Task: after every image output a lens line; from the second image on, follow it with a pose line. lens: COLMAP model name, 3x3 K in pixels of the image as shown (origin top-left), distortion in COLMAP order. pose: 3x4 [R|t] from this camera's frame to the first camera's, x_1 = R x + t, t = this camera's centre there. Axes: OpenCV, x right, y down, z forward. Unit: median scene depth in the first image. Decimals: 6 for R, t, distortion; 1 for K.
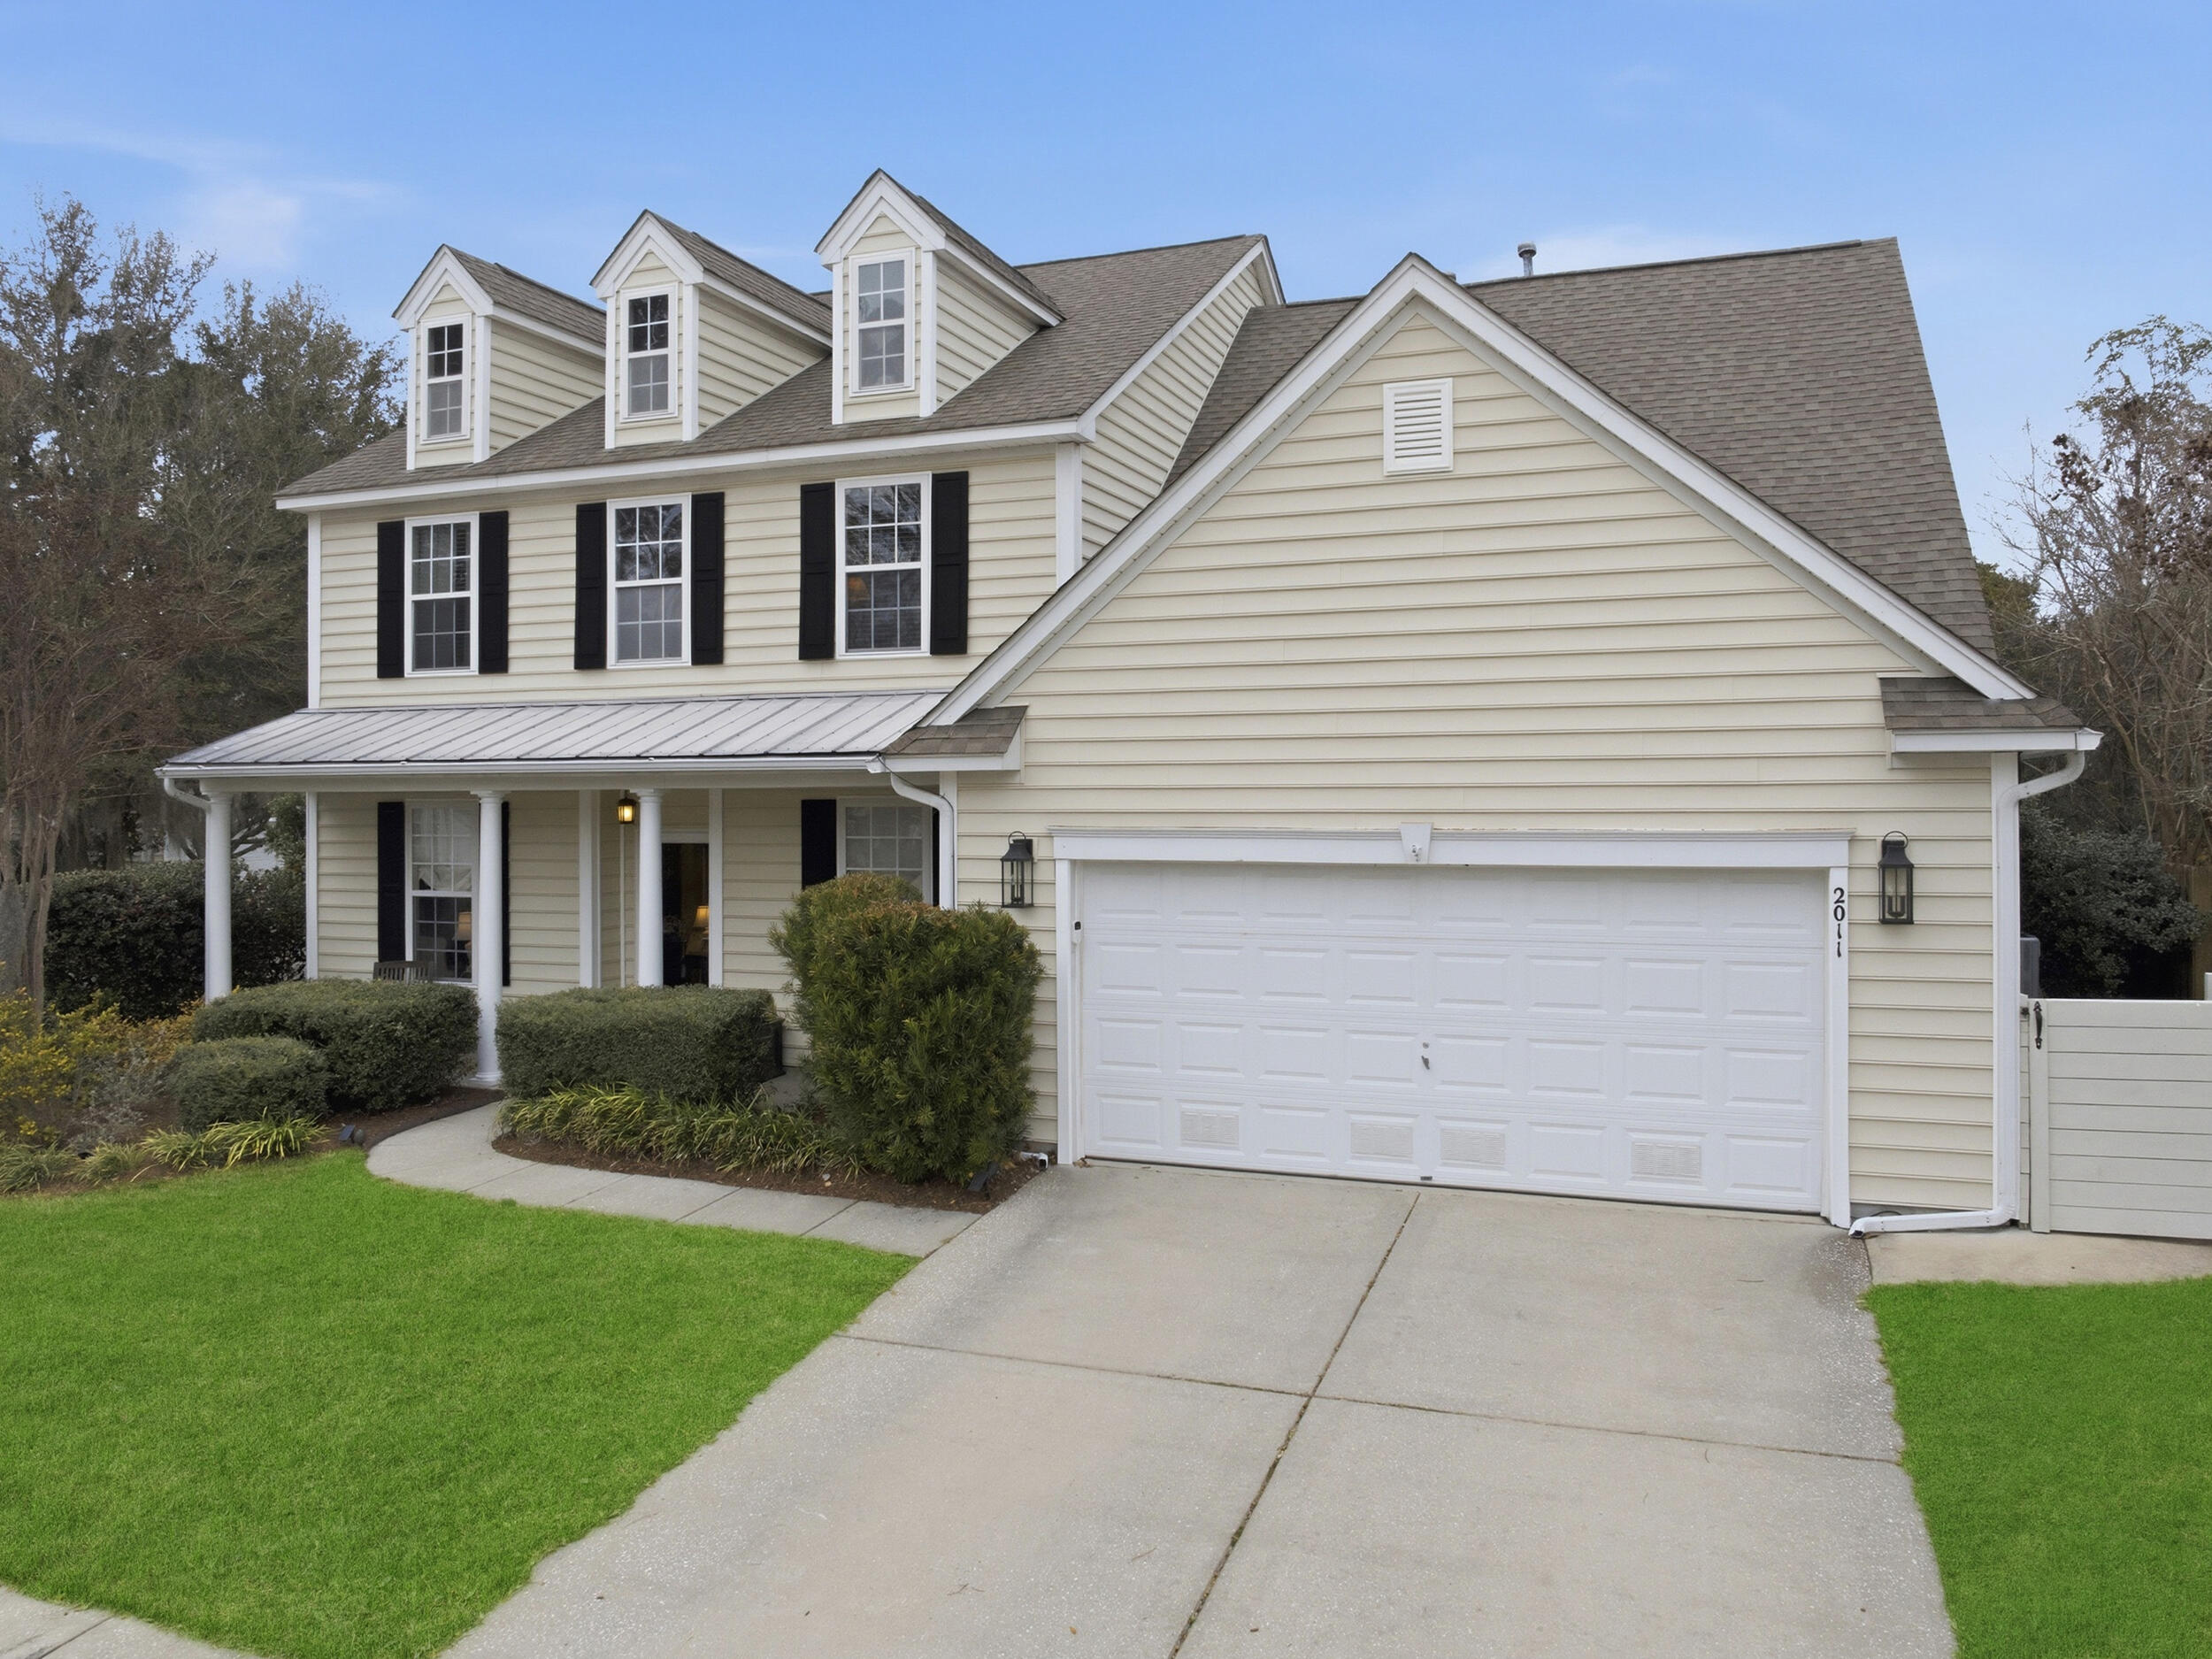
lens RADIAL K [[1580.1, 0, 1096.6], [0, 1580.1, 813.1], [0, 0, 1]] dist [-0.039341, 0.000665]
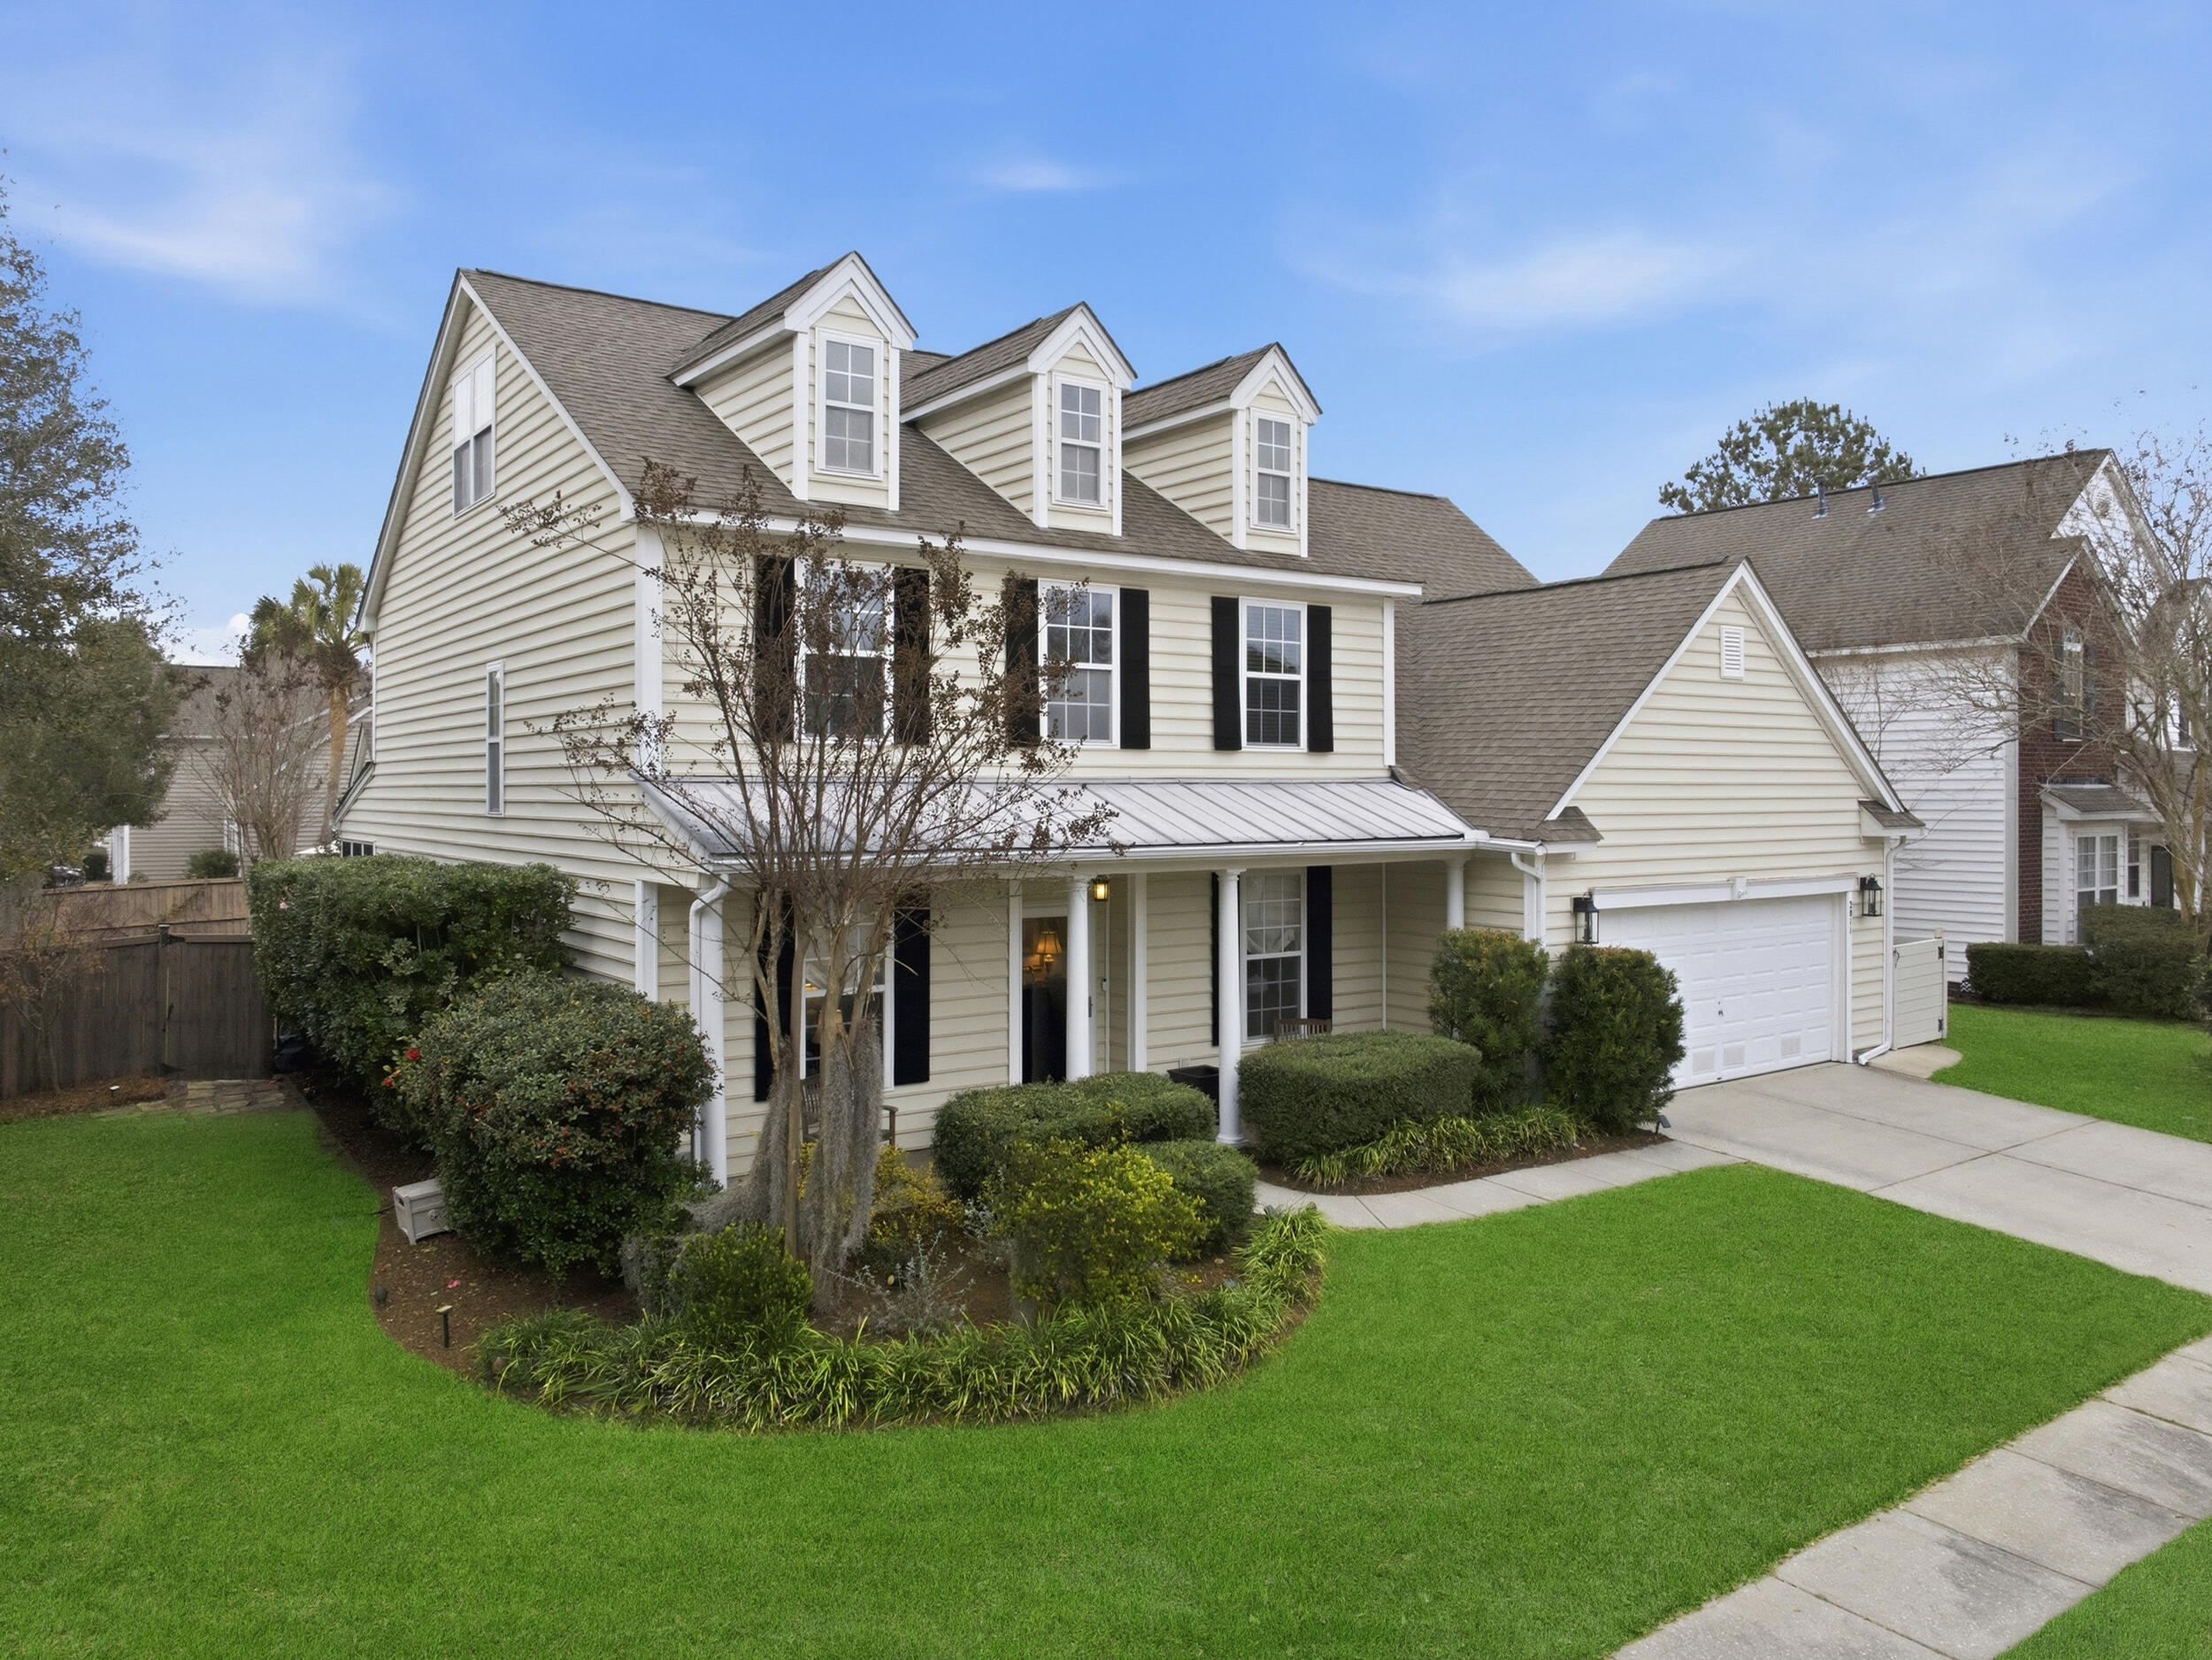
lens RADIAL K [[1580.1, 0, 1104.8], [0, 1580.1, 829.0], [0, 0, 1]] dist [-0.039341, 0.000665]
pose [[0.560358, -0.016123, 0.828094, -1.464494], [0.009456, 0.999870, 0.013069, -0.068560], [-0.828197, 0.000507, 0.560437, 0.525871]]
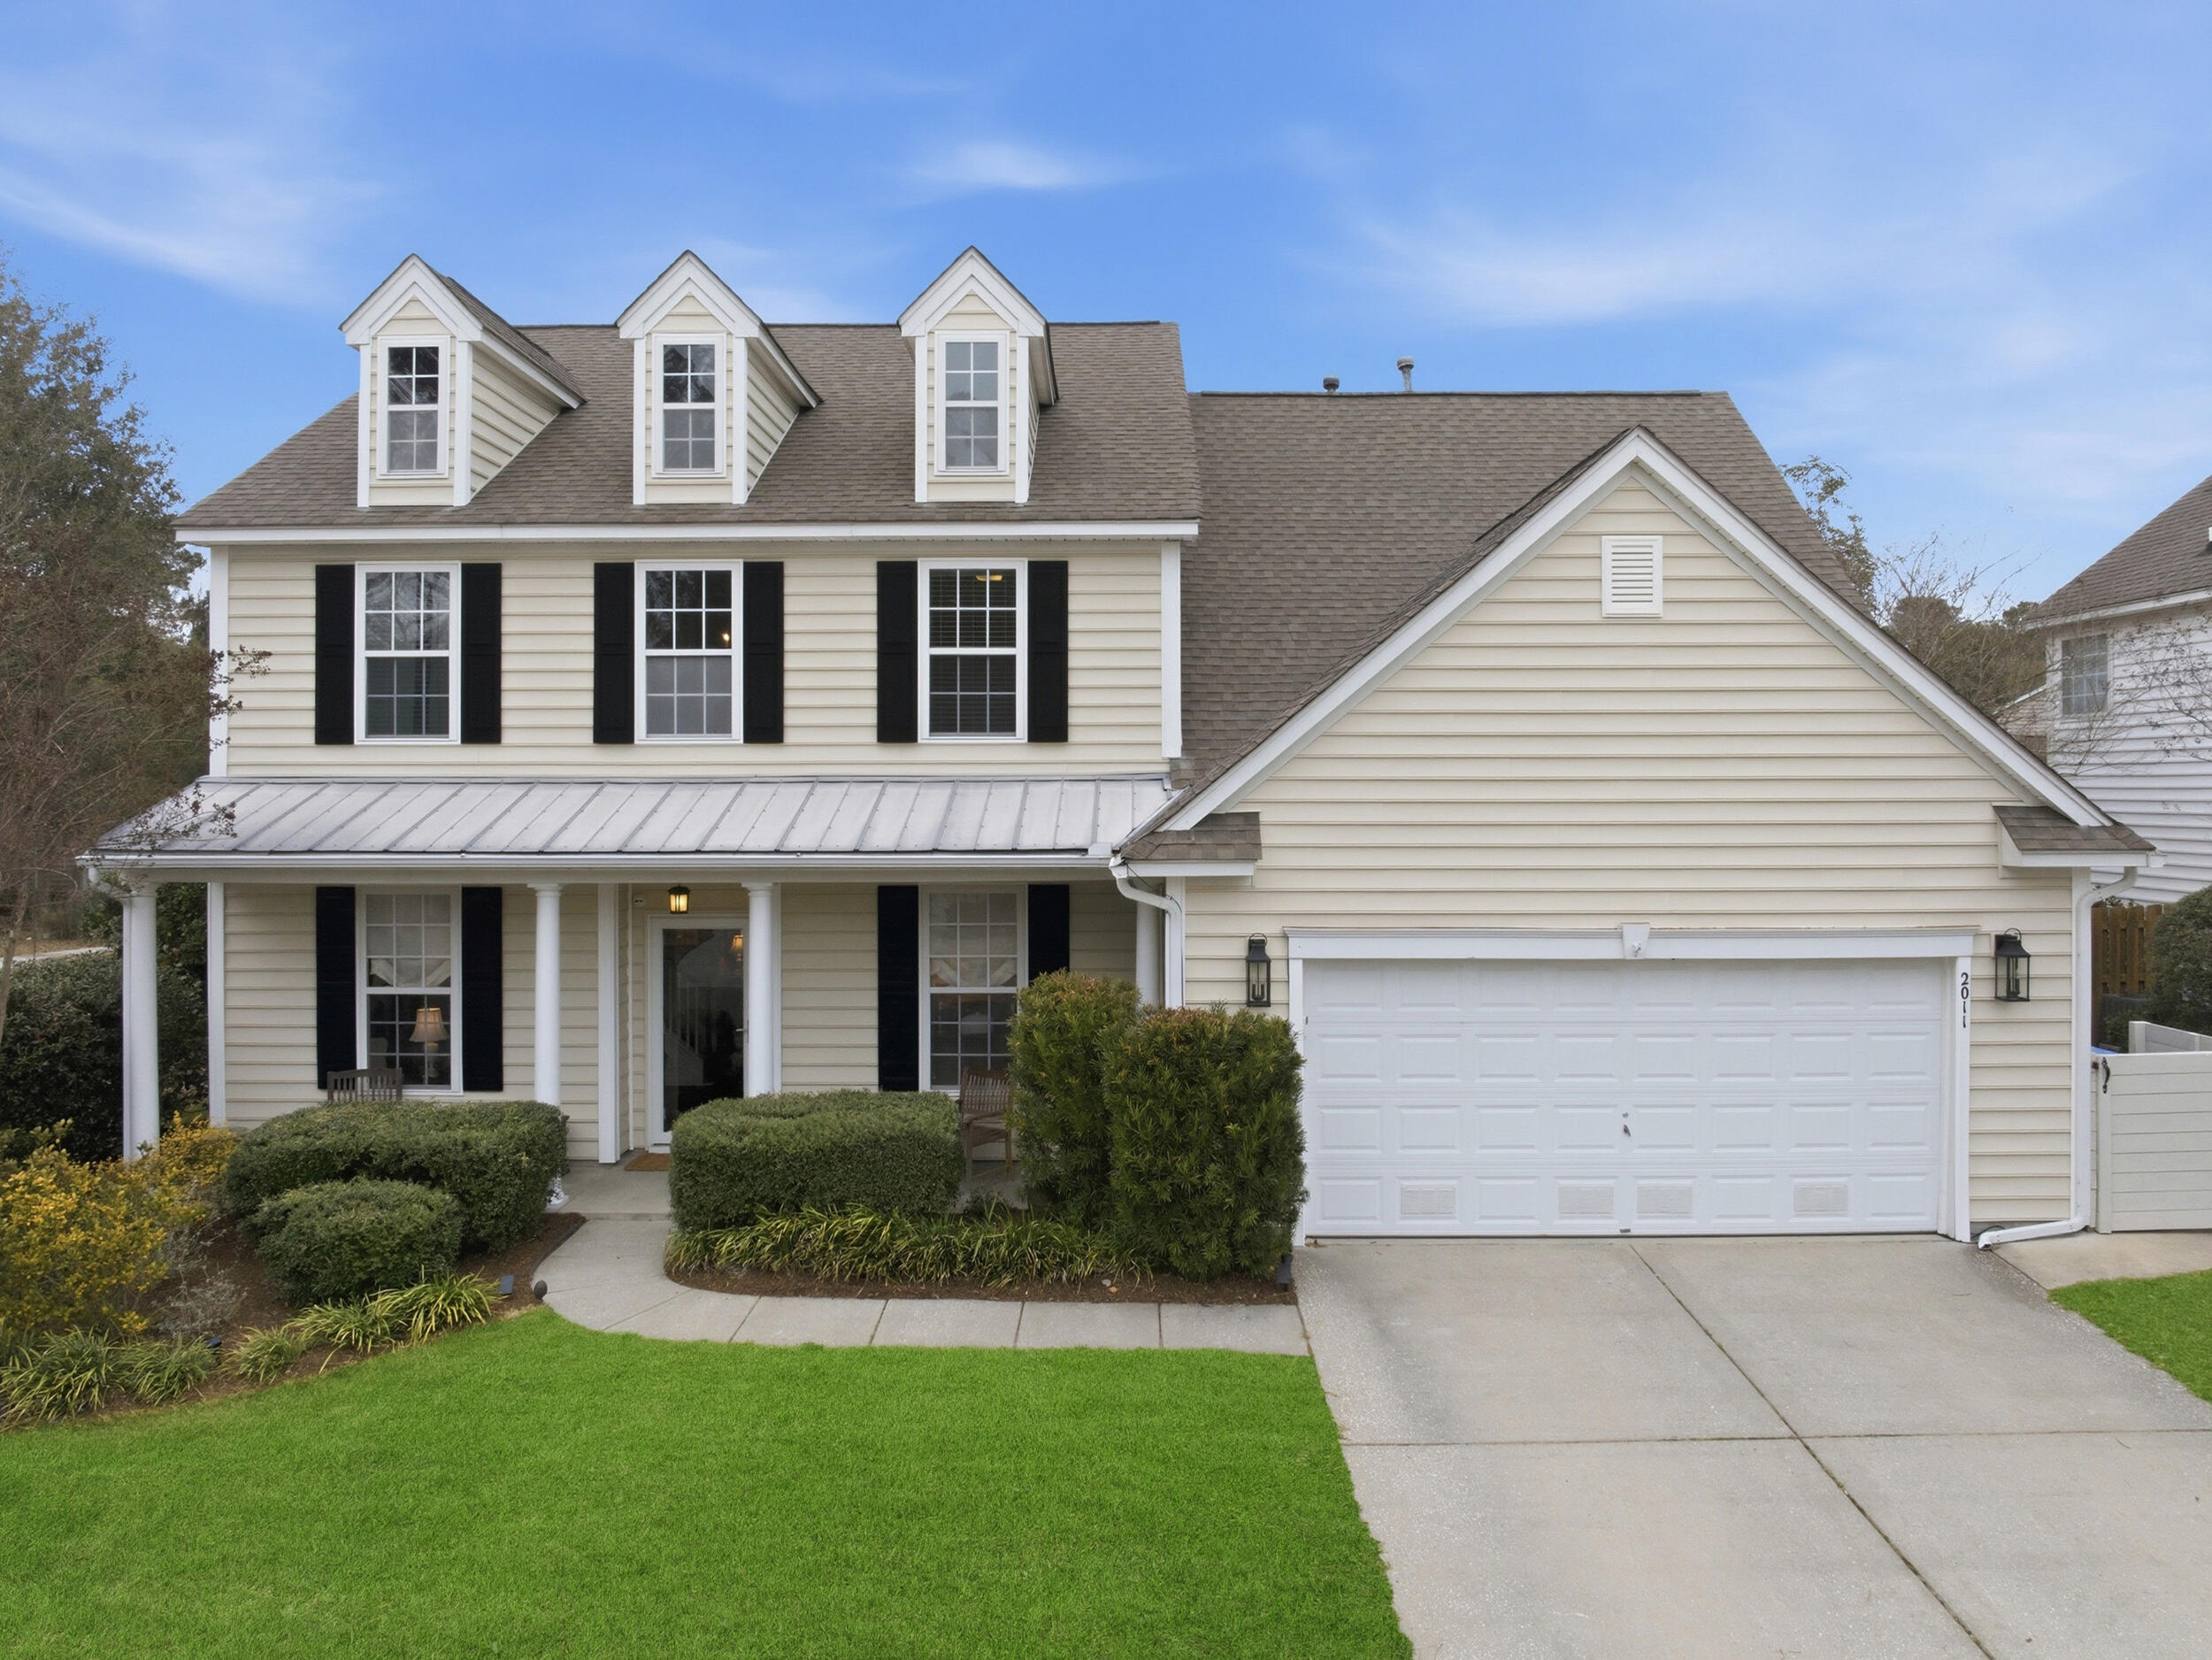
lens RADIAL K [[1580.1, 0, 1095.8], [0, 1580.1, 823.5], [0, 0, 1]] dist [-0.039341, 0.000665]
pose [[0.938670, -0.001474, 0.344815, -0.490939], [0.001154, 0.999999, 0.001132, -0.059589], [-0.344816, -0.000665, 0.938670, 0.054523]]
